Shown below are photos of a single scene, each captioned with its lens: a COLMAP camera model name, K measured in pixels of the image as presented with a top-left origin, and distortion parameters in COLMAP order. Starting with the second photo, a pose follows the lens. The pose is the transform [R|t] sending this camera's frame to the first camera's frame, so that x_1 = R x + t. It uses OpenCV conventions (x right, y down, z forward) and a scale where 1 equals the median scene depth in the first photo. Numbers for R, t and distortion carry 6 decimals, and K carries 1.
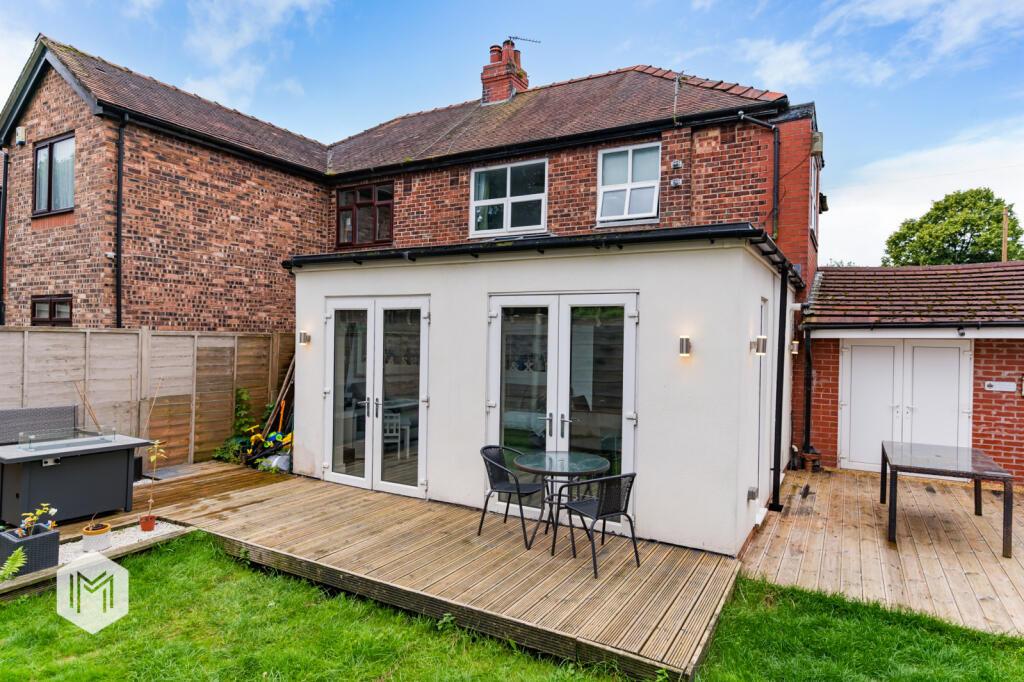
lens RADIAL K [[607.5, 0, 509.9], [0, 607.5, 339.5], [0, 0, 1]] dist [-0.000630, -0.000039]
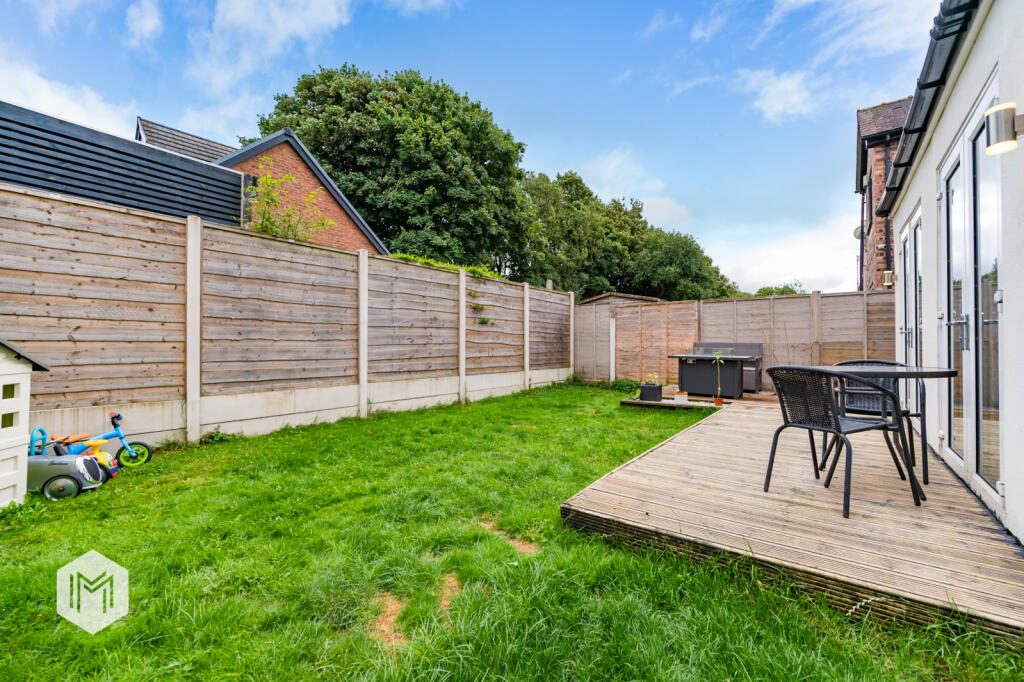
lens RADIAL K [[408.5, 0, 512.3], [0, 408.5, 342.6], [0, 0, 1]] dist [-0.000020, -0.000006]
pose [[-0.167853, -0.022860, -0.985547, 0.519160], [-0.003639, 0.999739, -0.022570, 0.138066], [0.985805, -0.000202, -0.167892, 0.514521]]
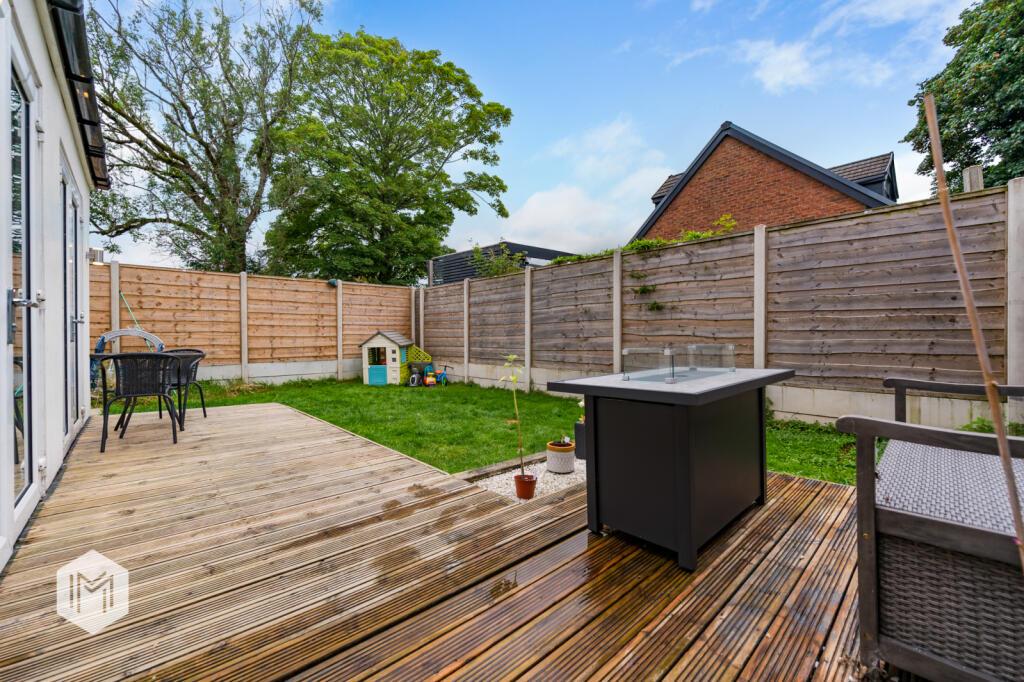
lens RADIAL K [[408.5, 0, 515.8], [0, 408.5, 339.4], [0, 0, 1]] dist [-0.000020, -0.000006]
pose [[-0.951049, -0.018730, 0.308471, -0.582518], [-0.017105, 0.999822, 0.007973, 0.120215], [-0.308566, 0.002306, -0.951200, 1.150901]]
